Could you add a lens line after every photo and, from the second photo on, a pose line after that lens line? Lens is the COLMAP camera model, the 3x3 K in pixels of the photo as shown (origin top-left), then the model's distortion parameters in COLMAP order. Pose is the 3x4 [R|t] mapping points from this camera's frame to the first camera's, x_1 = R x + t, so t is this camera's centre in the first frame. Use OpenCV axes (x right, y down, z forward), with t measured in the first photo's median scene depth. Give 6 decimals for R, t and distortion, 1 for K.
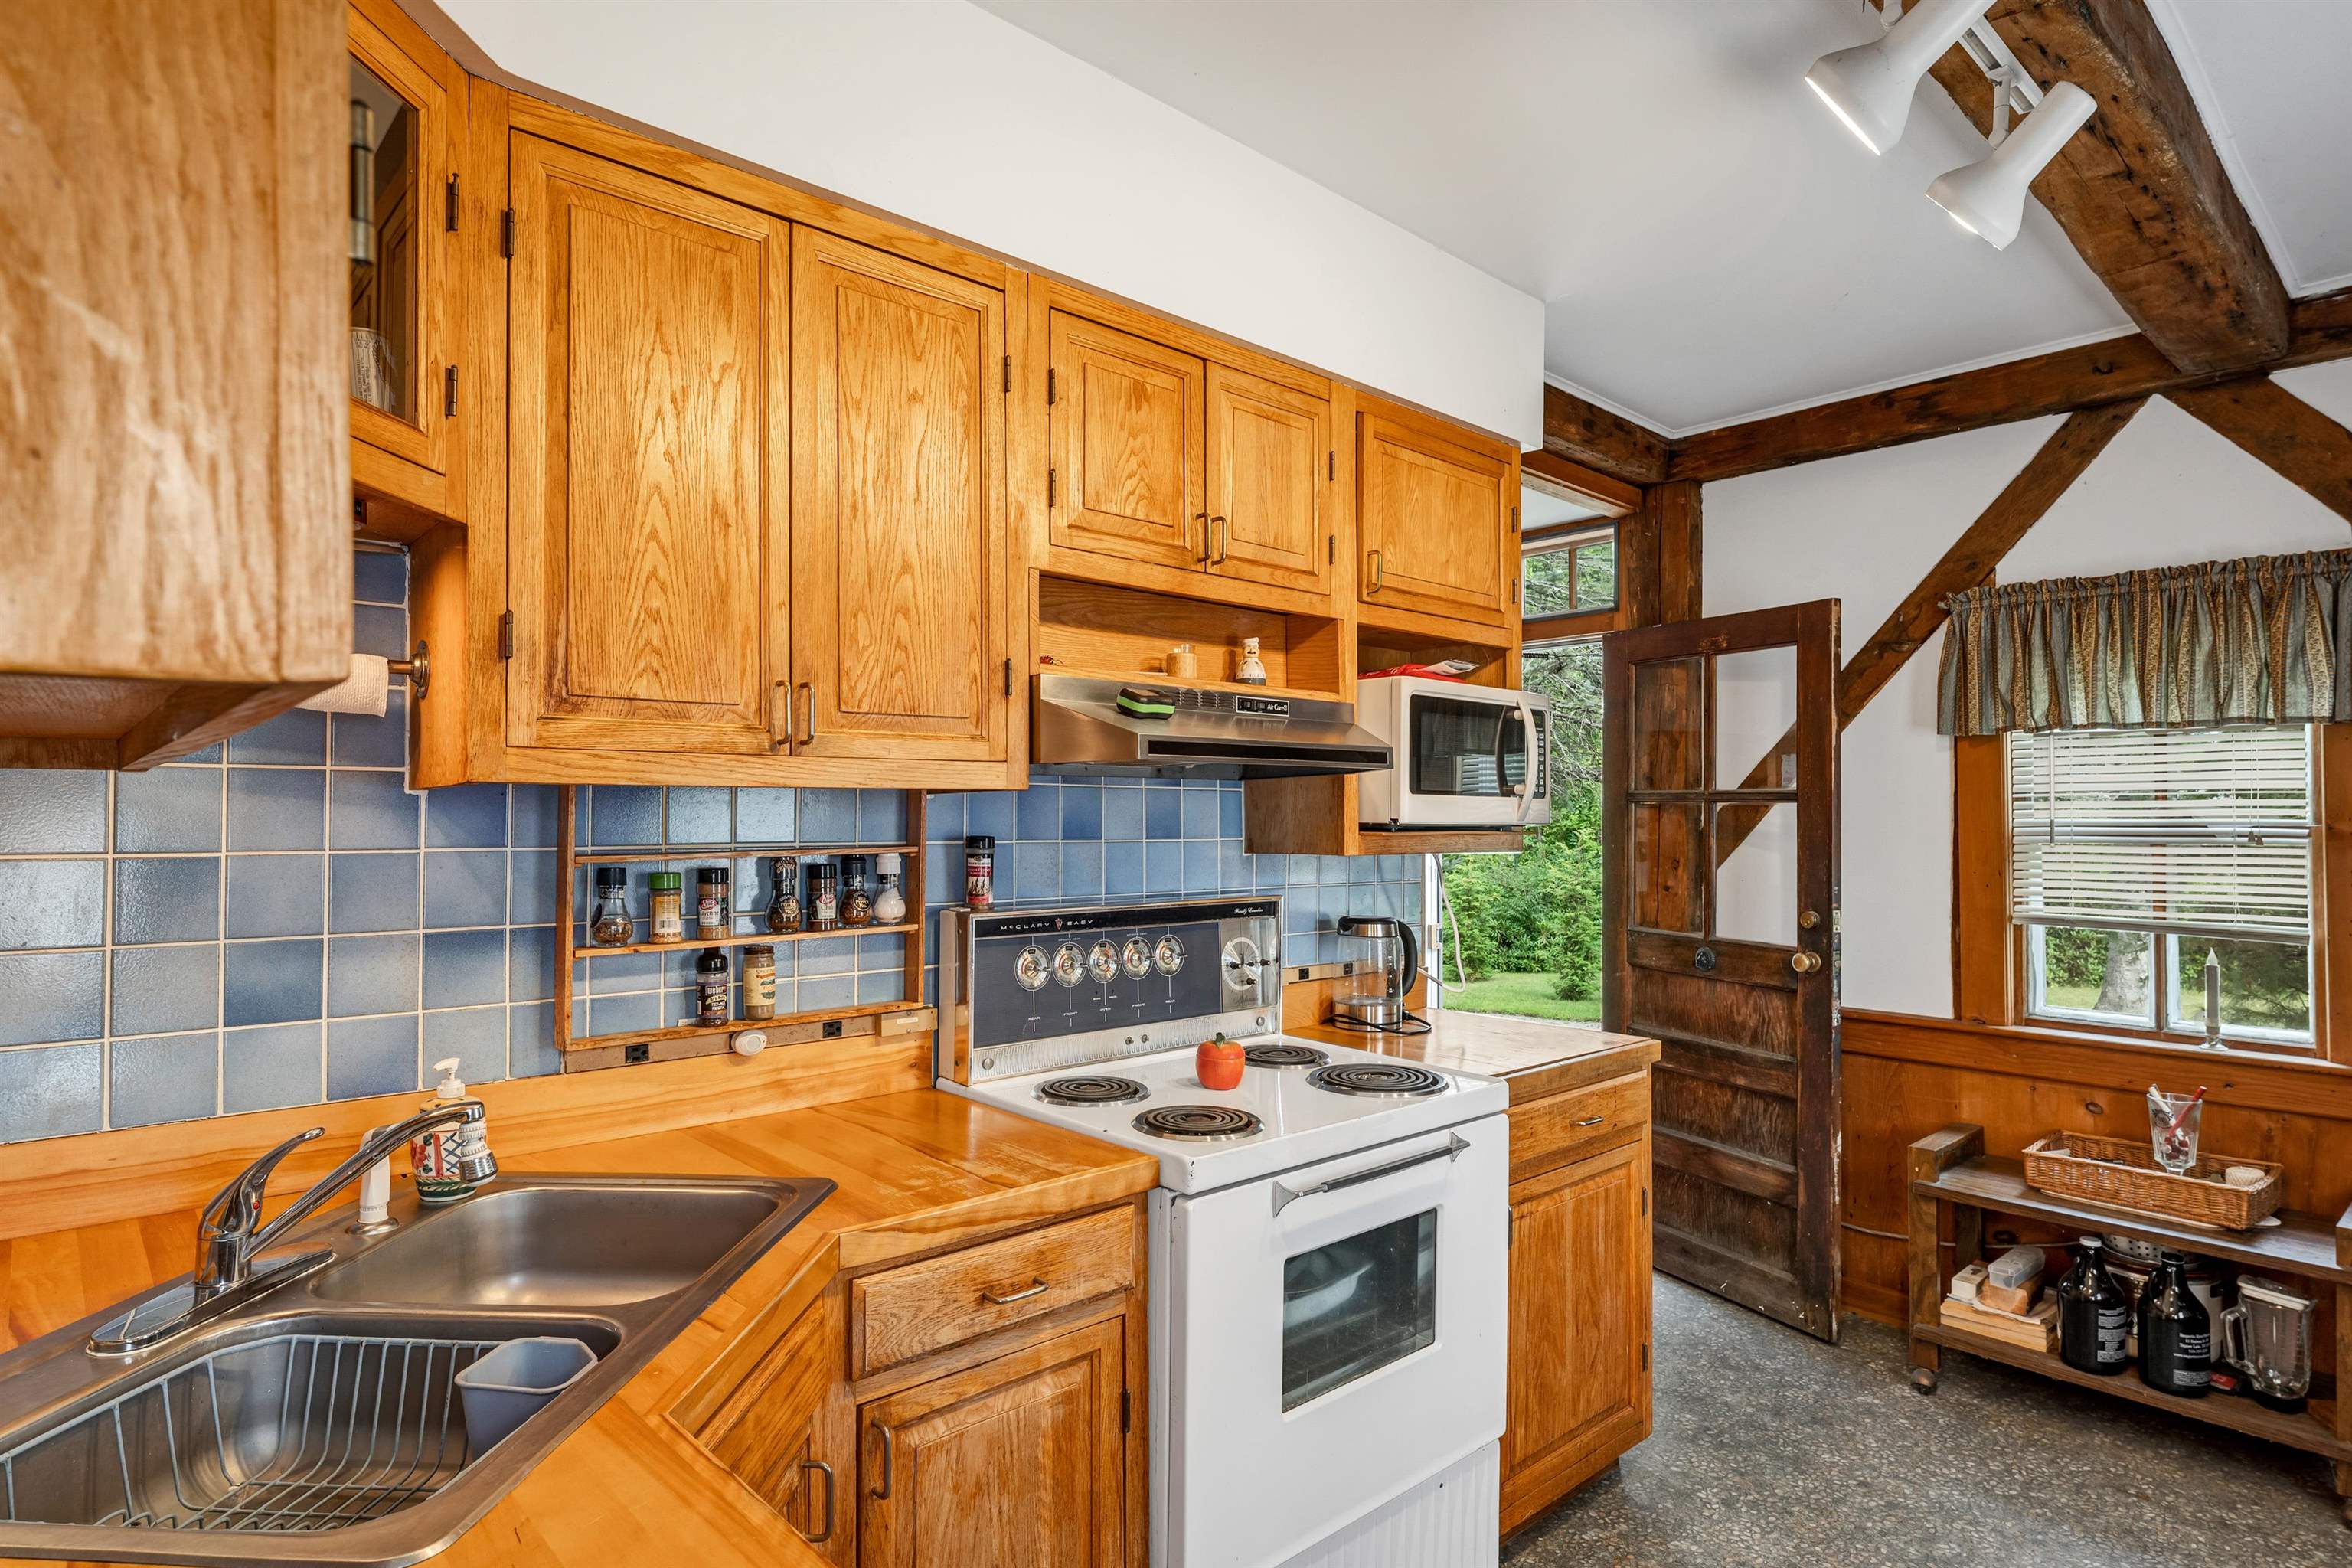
lens RADIAL K [[1247.2, 0, 1189.5], [0, 1247.2, 803.6], [0, 0, 1]] dist [0.000834, -0.000503]
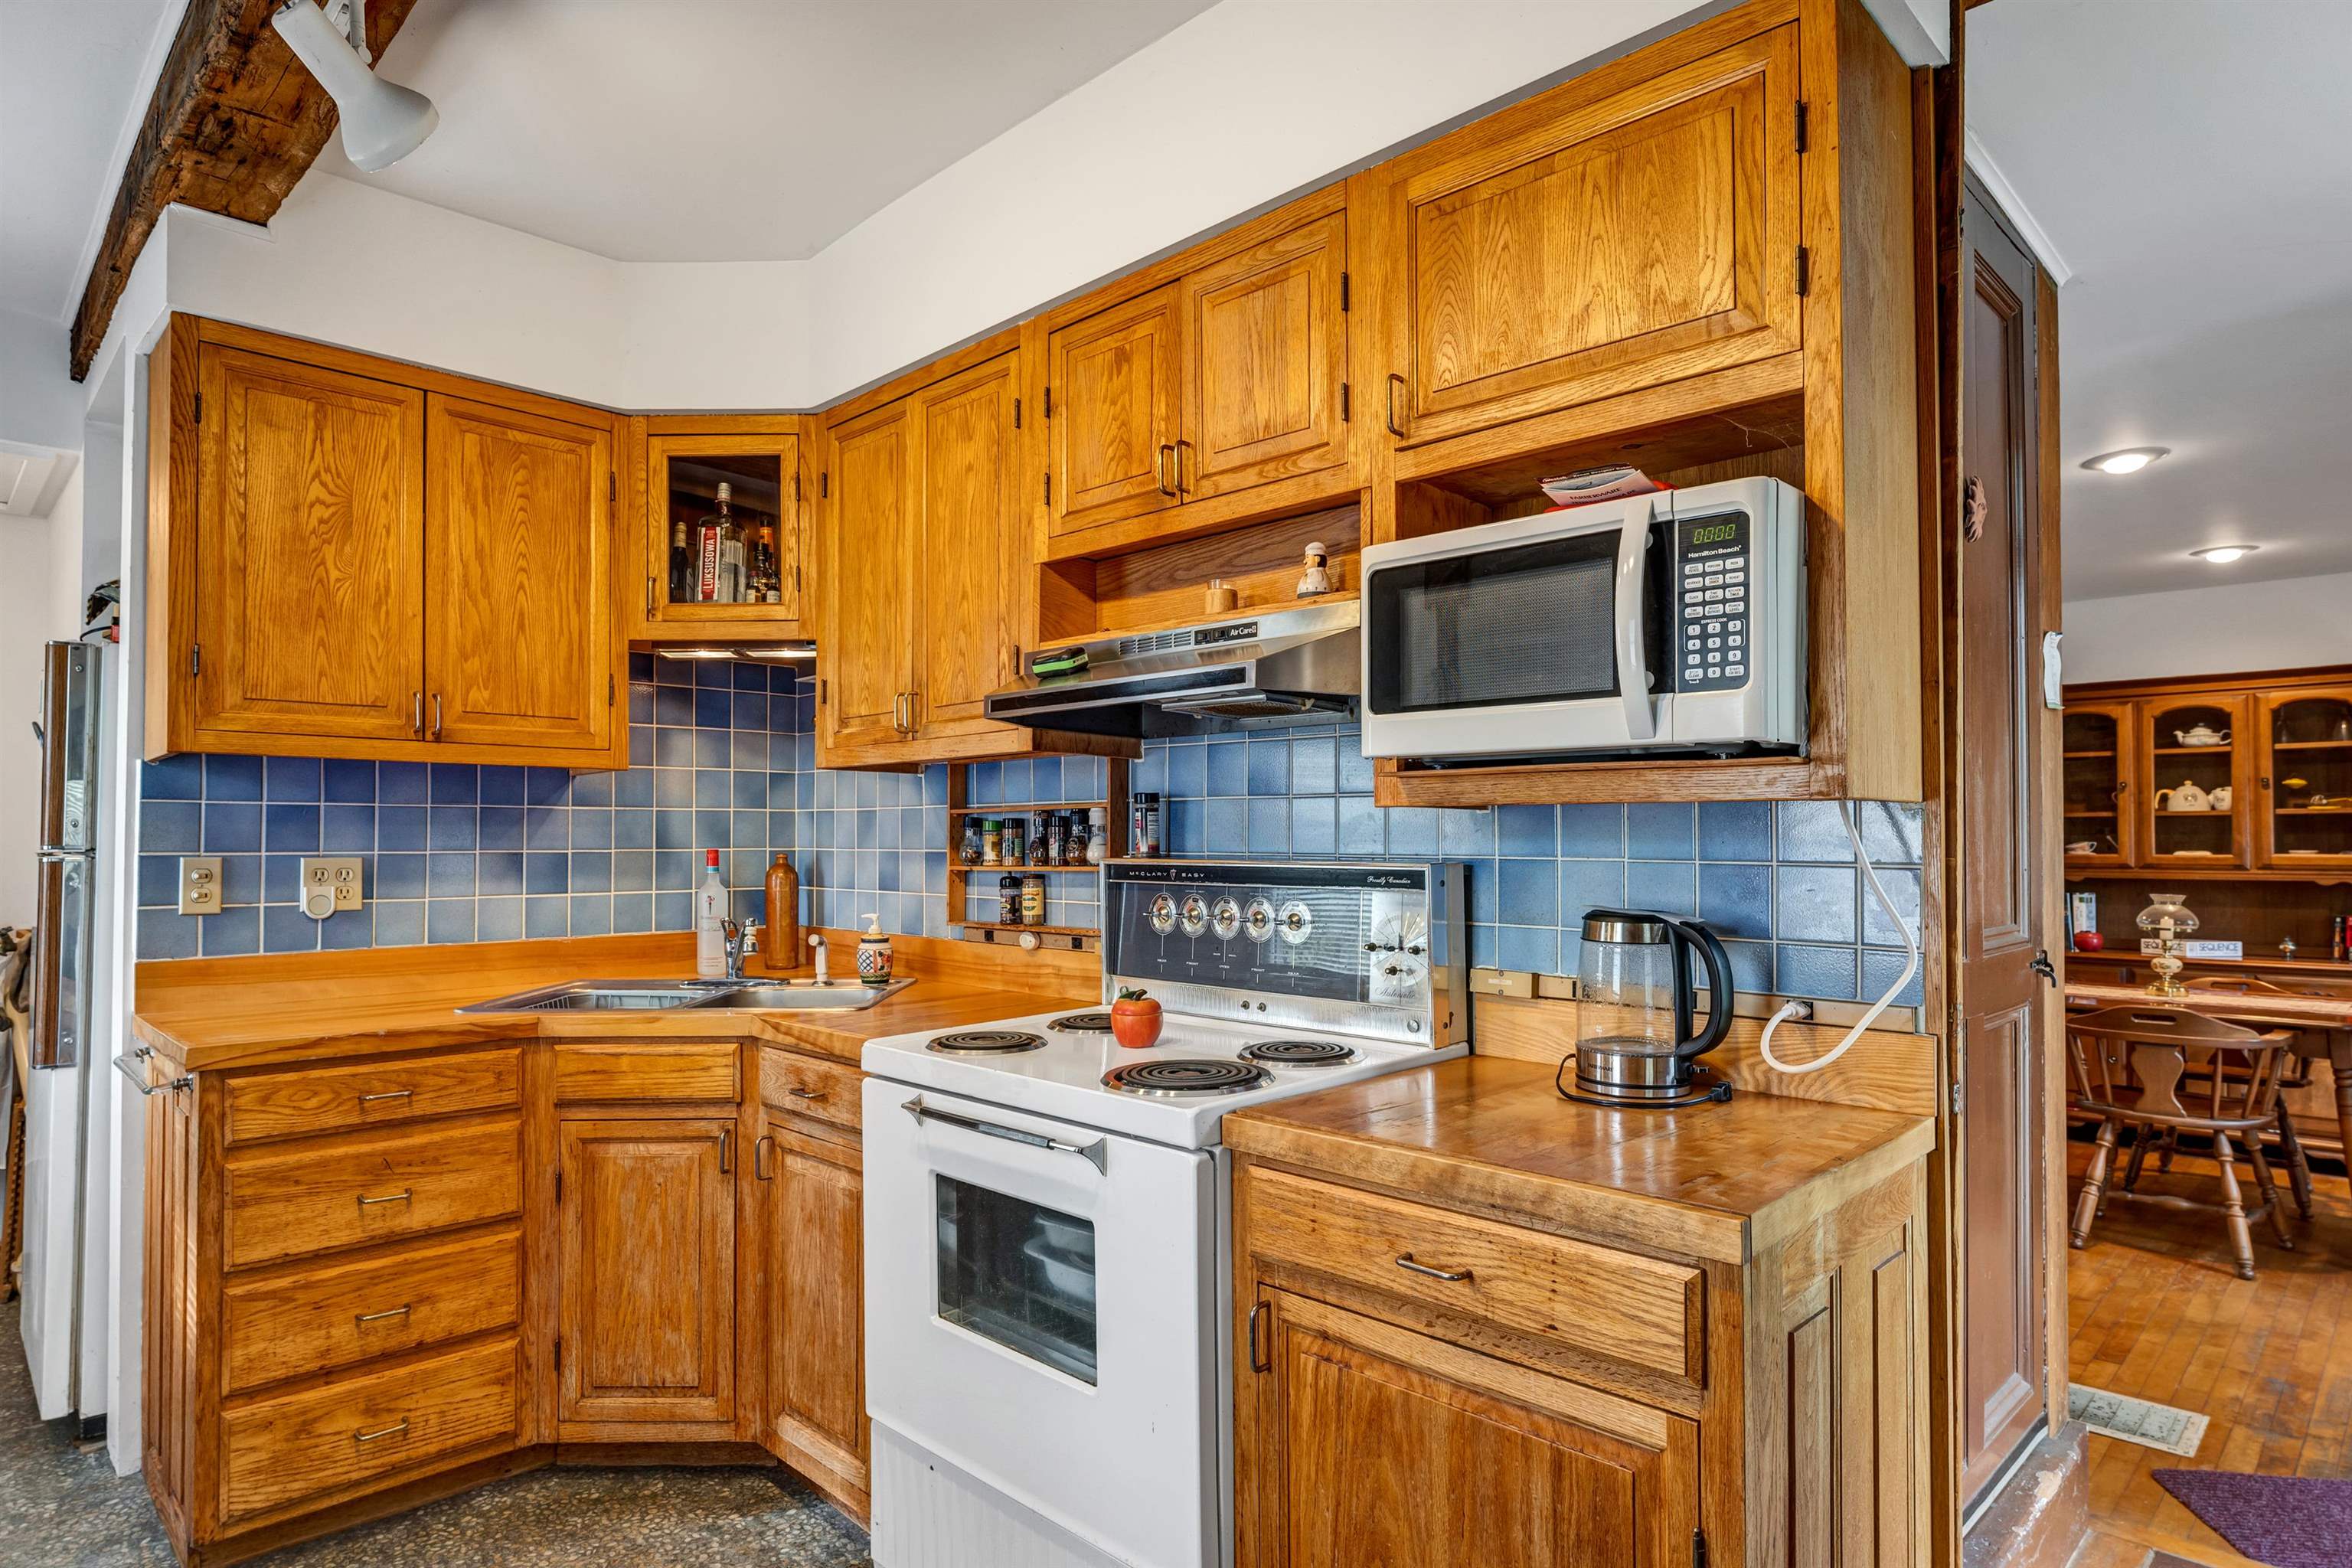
lens RADIAL K [[1322.2, 0, 1151.1], [0, 1322.2, 814.1], [0, 0, 1]] dist [0.000903, -0.001775]
pose [[0.032216, -0.017756, -0.999323, 1.137541], [0.015162, 0.999736, -0.017275, 0.073364], [0.999366, -0.014595, 0.032476, 1.069271]]
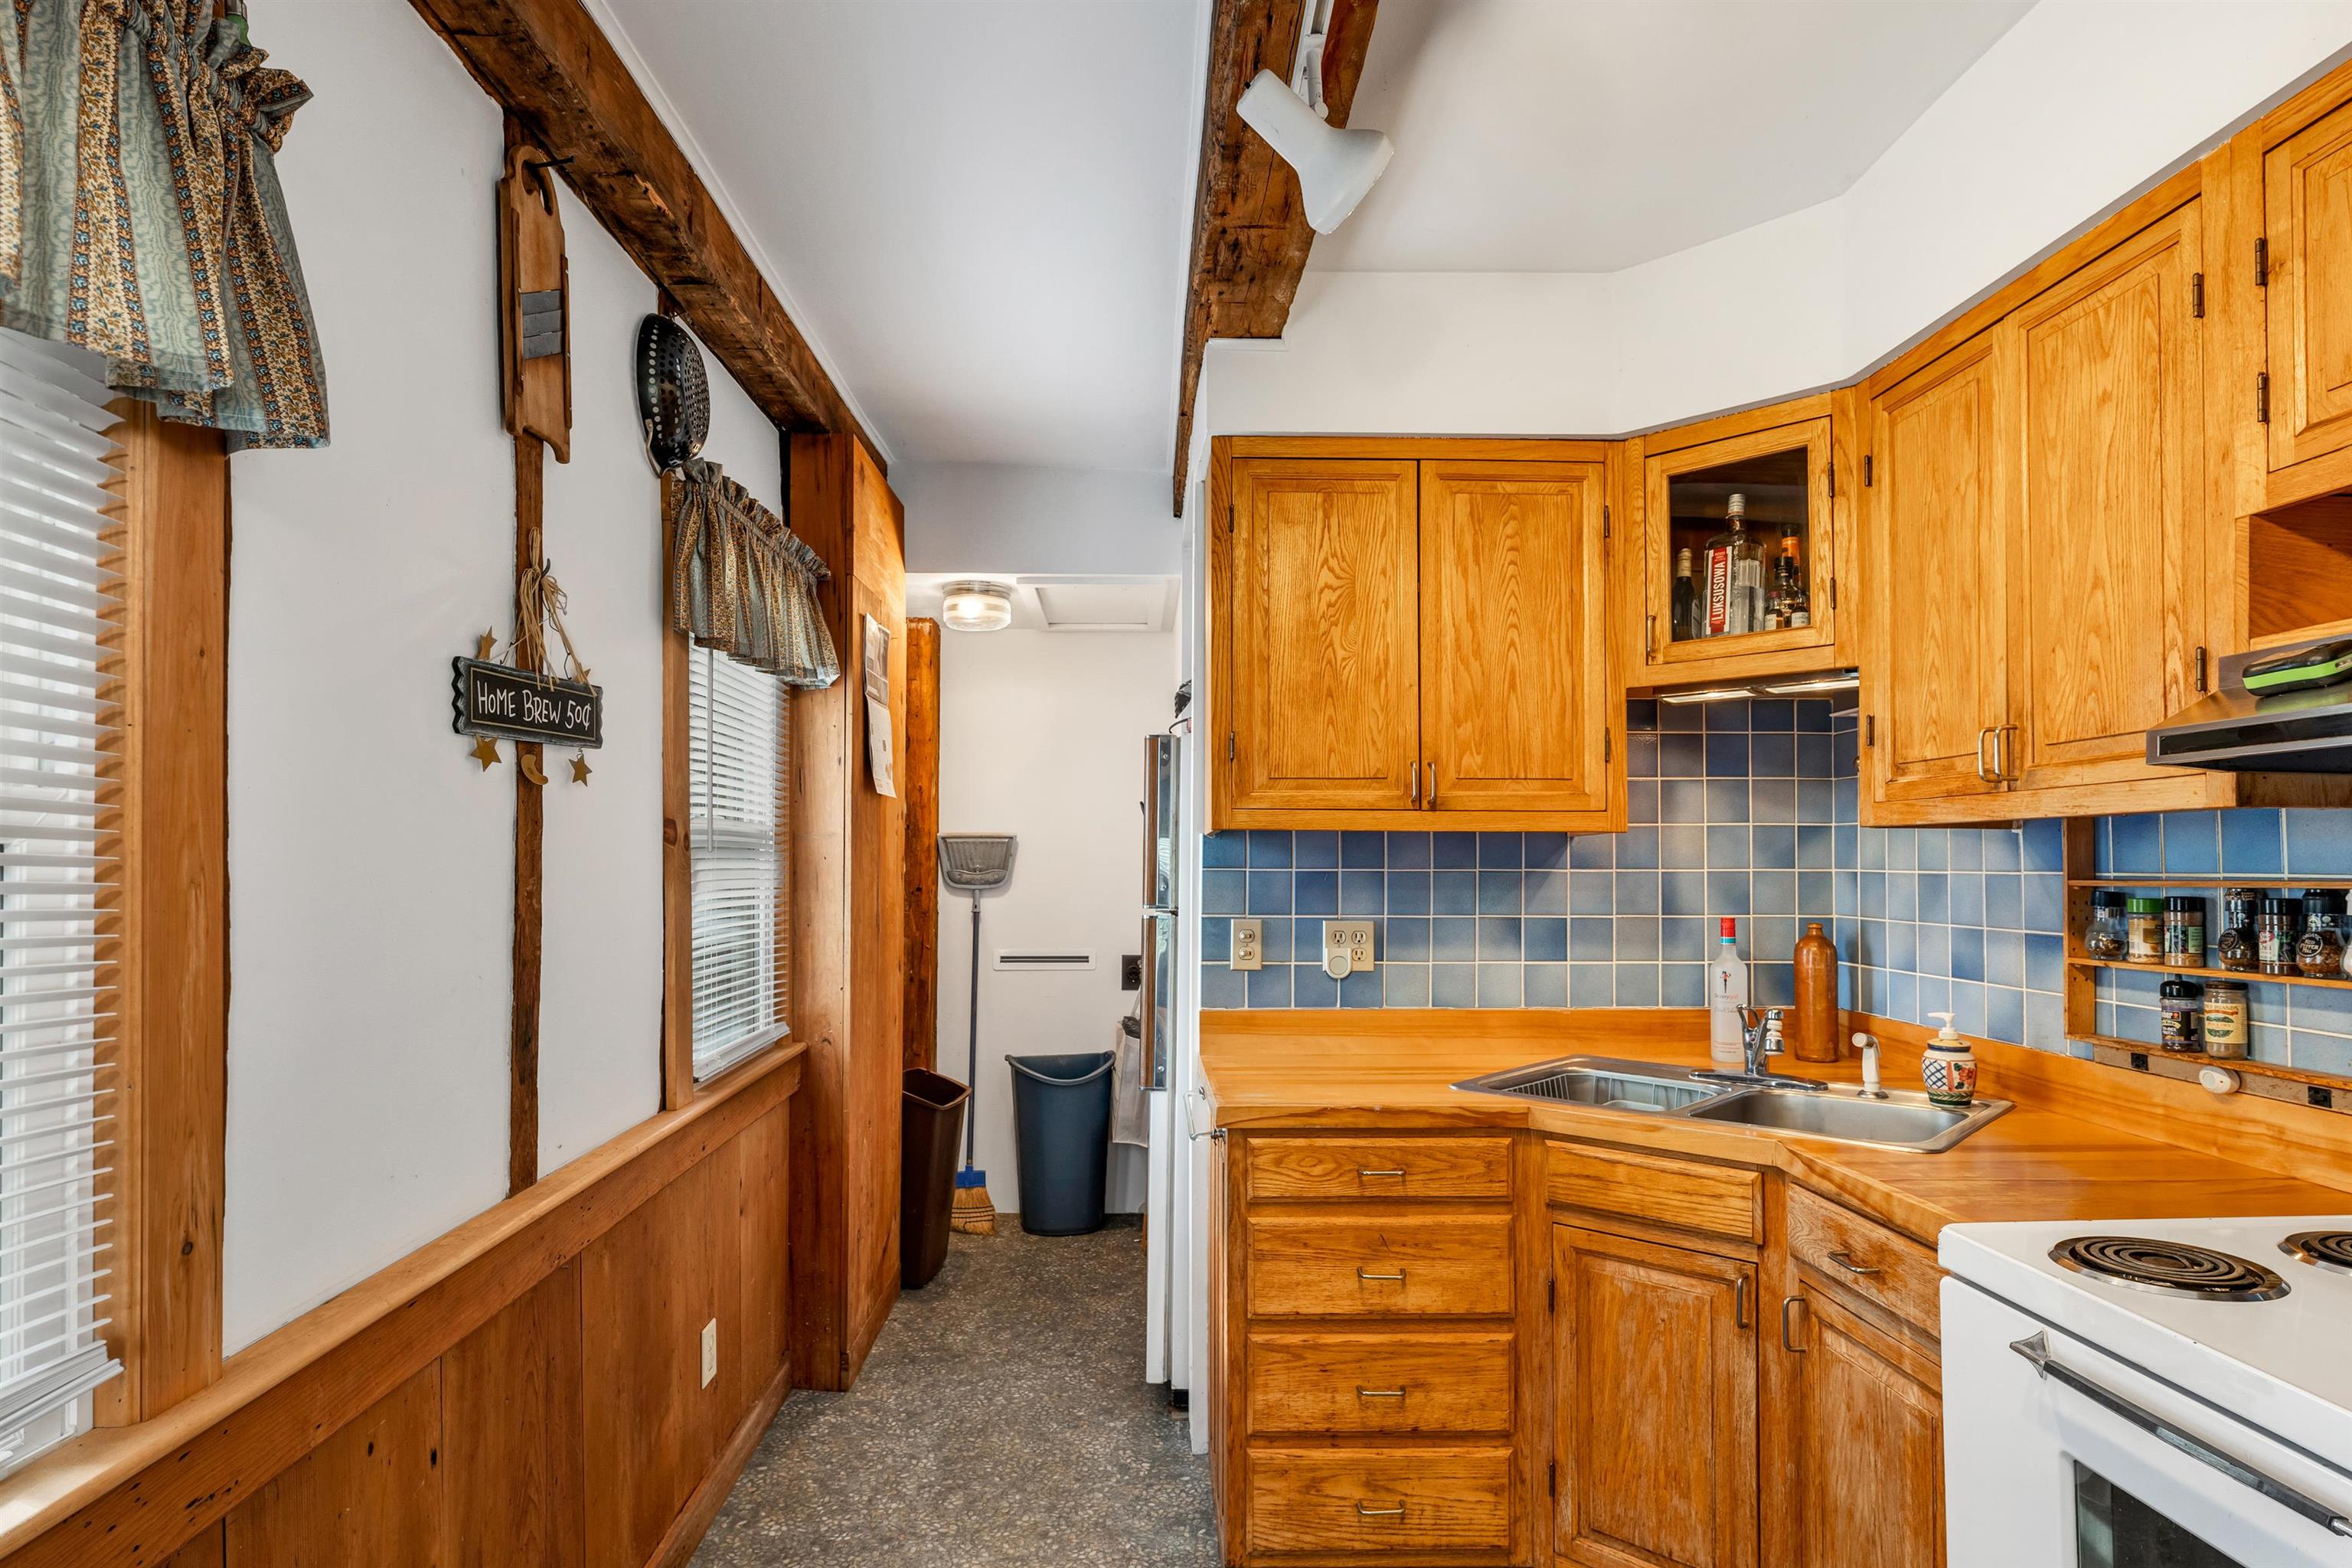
lens RADIAL K [[1247.2, 0, 1135.4], [0, 1247.2, 835.1], [0, 0, 1]] dist [0.000834, -0.000503]
pose [[-0.674158, -0.016783, -0.738397, 0.900362], [0.007153, 0.999547, -0.029250, 0.024441], [0.738553, -0.025001, -0.673732, 1.014012]]
